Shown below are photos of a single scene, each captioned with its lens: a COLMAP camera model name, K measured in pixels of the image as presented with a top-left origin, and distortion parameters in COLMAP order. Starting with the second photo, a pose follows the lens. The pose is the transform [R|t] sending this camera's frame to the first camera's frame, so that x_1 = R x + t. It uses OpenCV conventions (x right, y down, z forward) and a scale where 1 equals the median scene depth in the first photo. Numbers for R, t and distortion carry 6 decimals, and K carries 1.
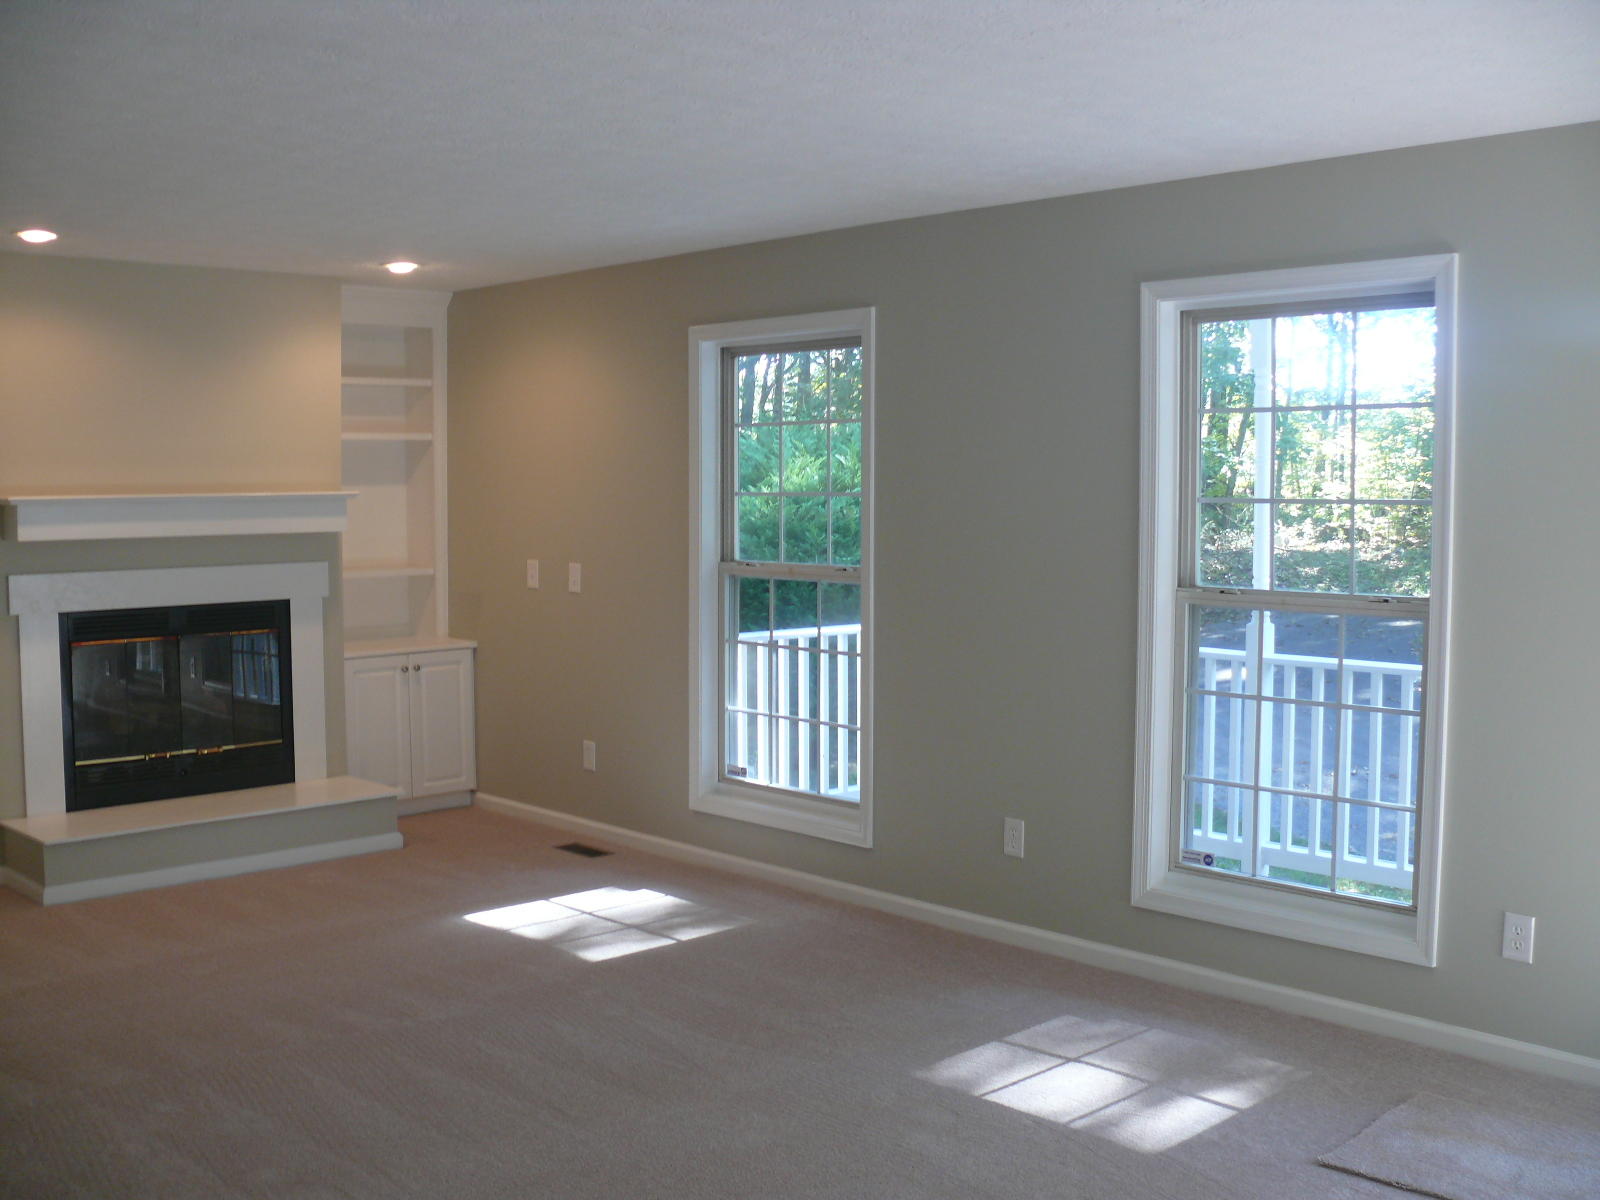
lens RADIAL K [[1618.0, 0, 800.0], [0, 1618.0, 600.0], [0, 0, 1]] dist [-0.129496, 0.011913]
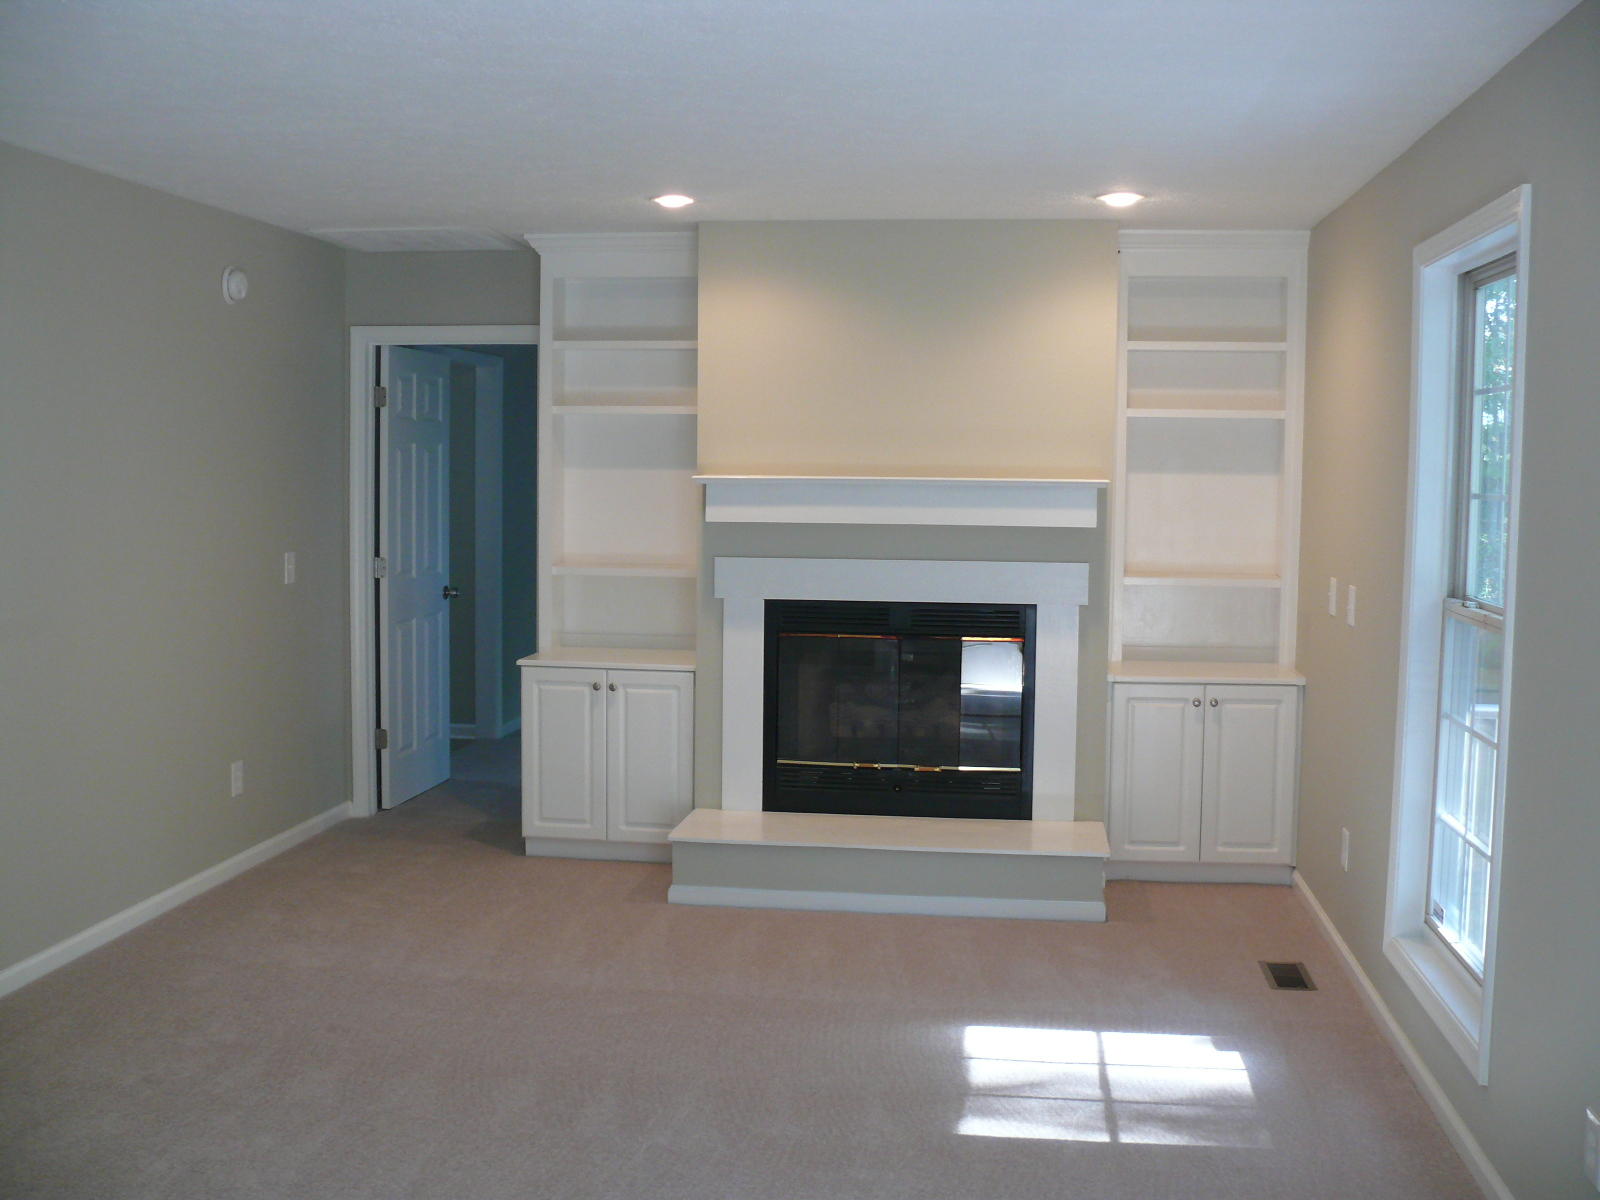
lens RADIAL K [[1666.5, 0, 800.0], [0, 1666.5, 577.1], [0, 0, 1]] dist [-0.161010, 0.012842]
pose [[0.634206, 0.064979, -0.770428, 0.285743], [-0.069173, 0.997235, 0.027166, -0.031257], [0.770063, 0.036064, 0.636947, 0.349528]]
